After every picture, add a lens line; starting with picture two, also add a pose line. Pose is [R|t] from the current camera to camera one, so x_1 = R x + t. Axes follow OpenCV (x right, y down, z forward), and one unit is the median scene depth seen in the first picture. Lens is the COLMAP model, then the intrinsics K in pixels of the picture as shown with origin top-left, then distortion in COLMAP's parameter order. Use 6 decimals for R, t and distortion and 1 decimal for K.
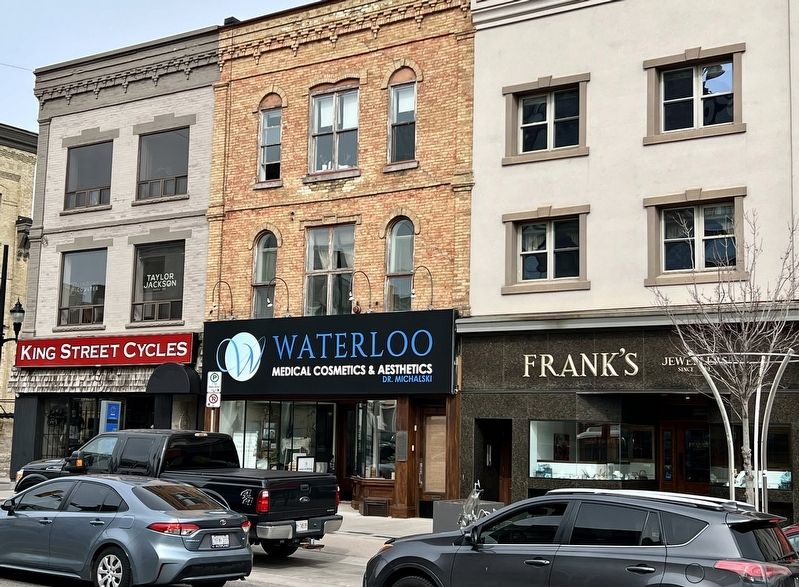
lens RADIAL K [[1159.8, 0, 399.6], [0, 1159.8, 292.7], [0, 0, 1]] dist [0.041582, 0.000000]
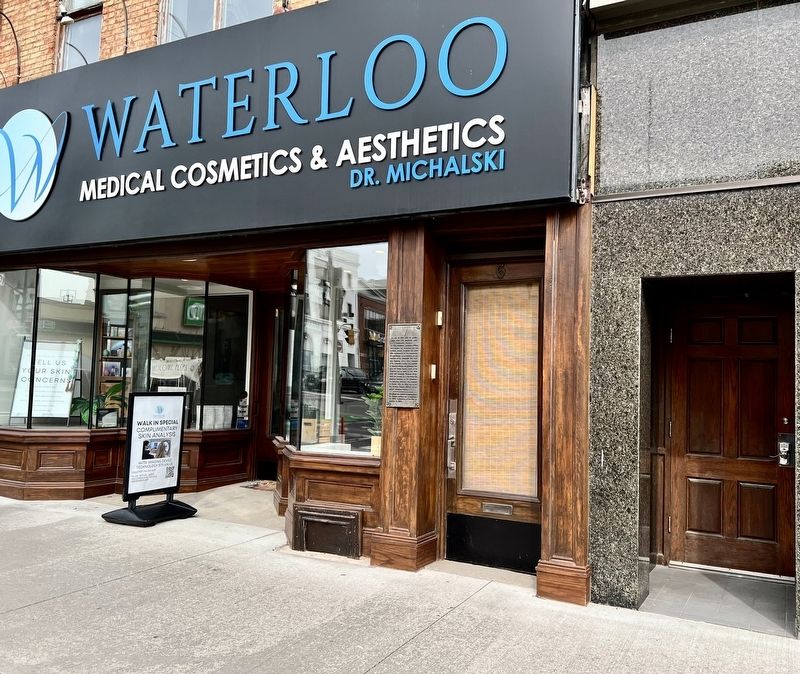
lens RADIAL K [[676.1, 0, 400.7], [0, 676.1, 338.8], [0, 0, 1]] dist [0.011757, -0.003557]
pose [[0.994890, 0.010206, 0.100451, -0.019284], [-0.017202, 0.997466, 0.069028, 0.109235], [-0.099492, -0.070403, 0.992545, 0.790336]]
